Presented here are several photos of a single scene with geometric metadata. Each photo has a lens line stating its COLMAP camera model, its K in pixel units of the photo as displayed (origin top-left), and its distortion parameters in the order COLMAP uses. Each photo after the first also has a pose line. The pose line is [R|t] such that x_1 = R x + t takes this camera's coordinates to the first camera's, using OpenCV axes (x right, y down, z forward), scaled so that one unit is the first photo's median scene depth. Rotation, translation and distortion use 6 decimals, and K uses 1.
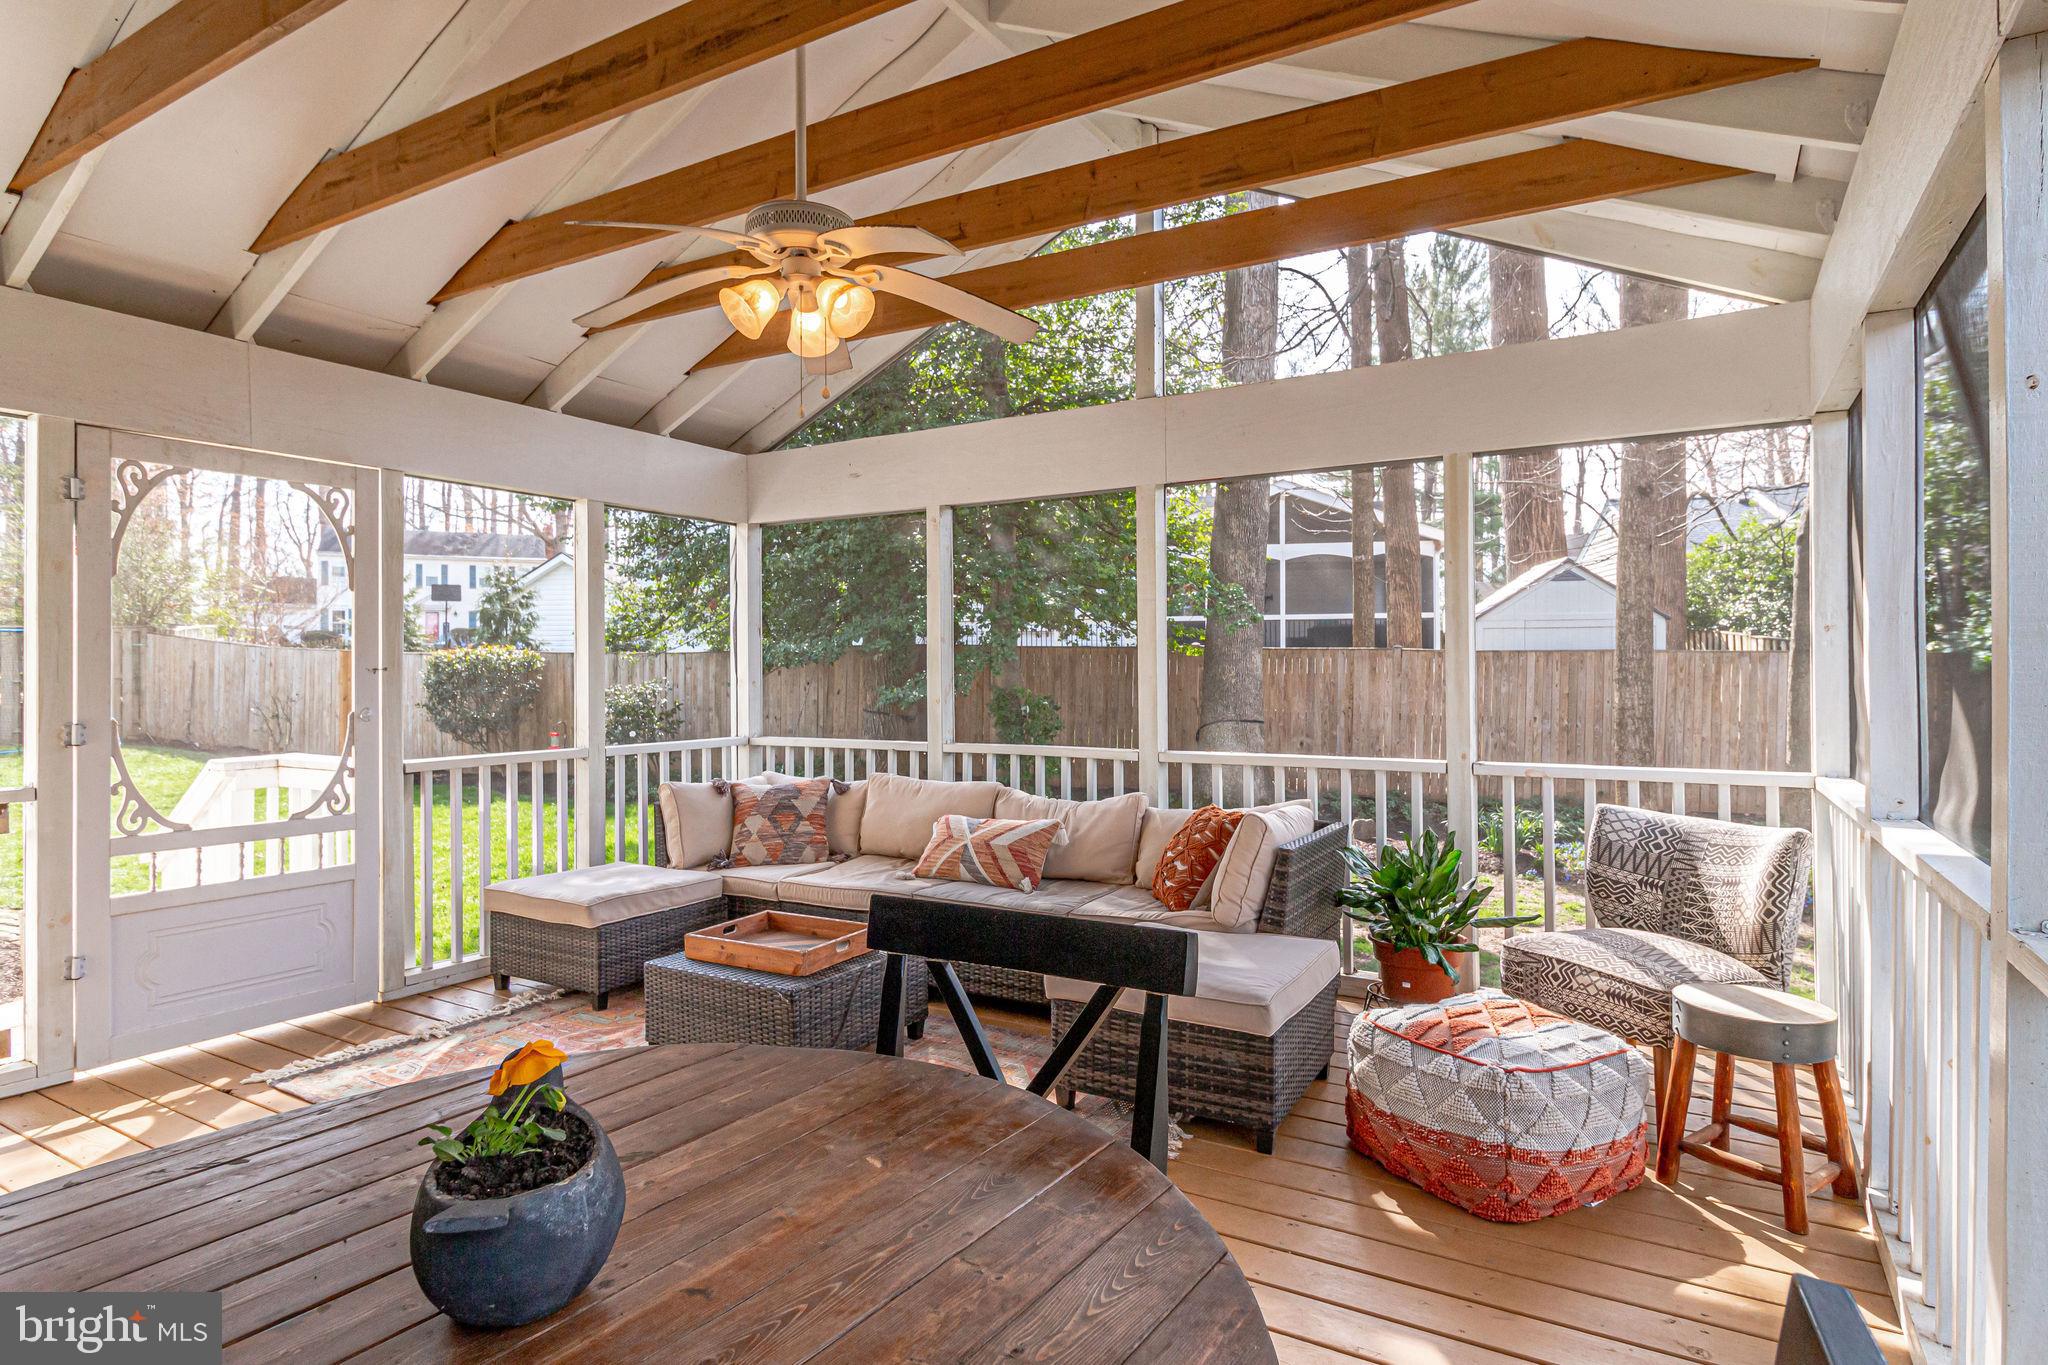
lens RADIAL K [[1147.2, 0, 1021.6], [0, 1147.2, 680.1], [0, 0, 1]] dist [-0.001470, -0.001076]
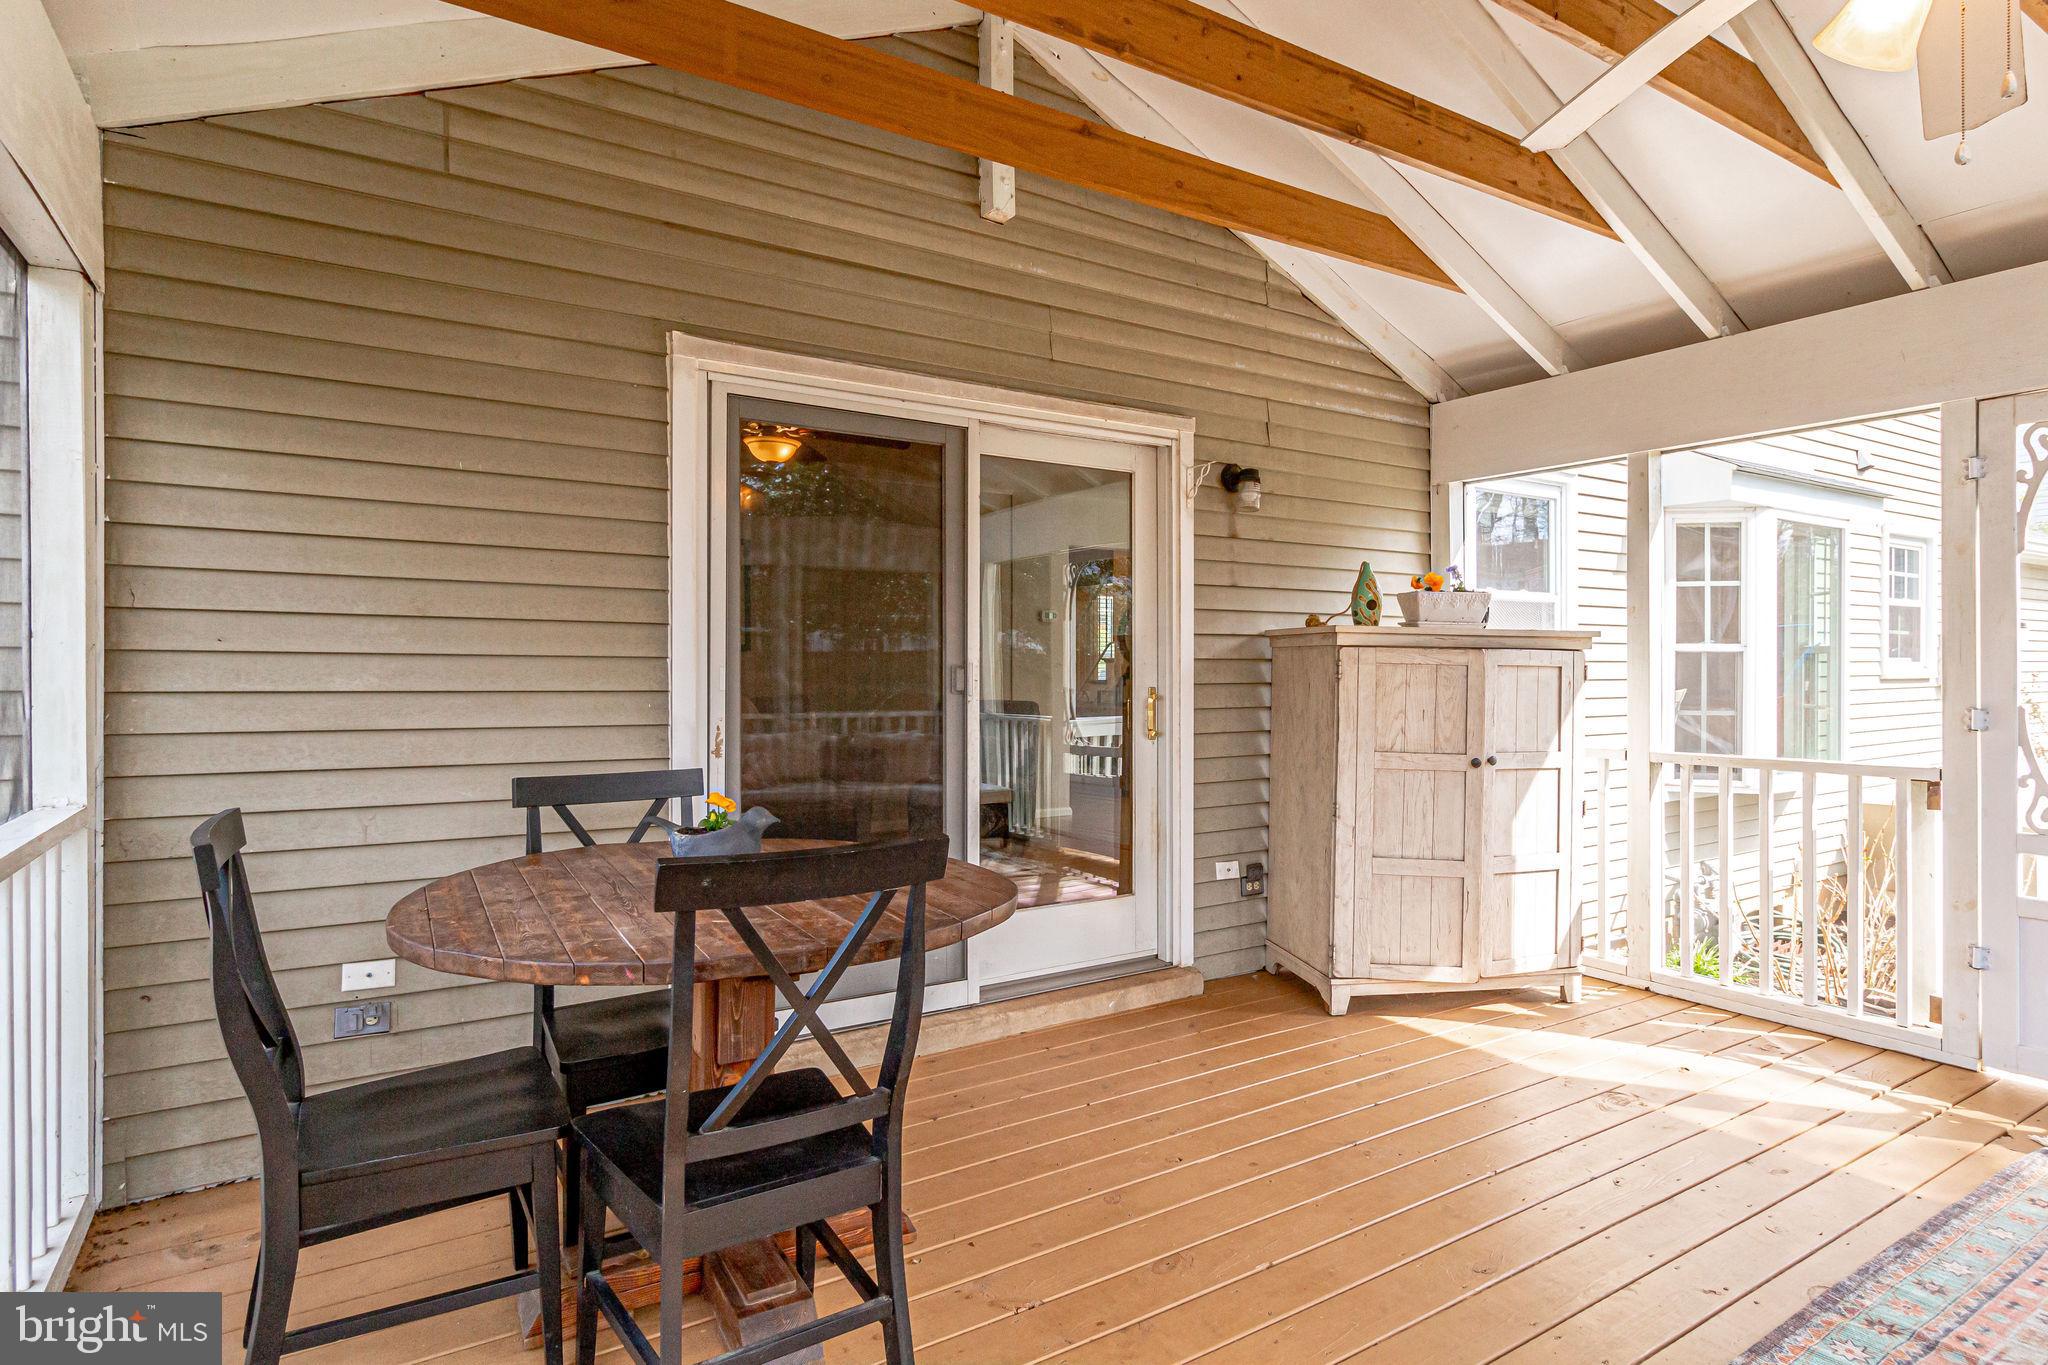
lens RADIAL K [[1147.2, 0, 1026.5], [0, 1147.2, 672.8], [0, 0, 1]] dist [-0.001470, -0.001076]
pose [[-0.417794, 0.019371, -0.908335, 0.396271], [0.001373, 0.999785, 0.020690, -0.013379], [0.908541, 0.007397, -0.417731, 0.659048]]
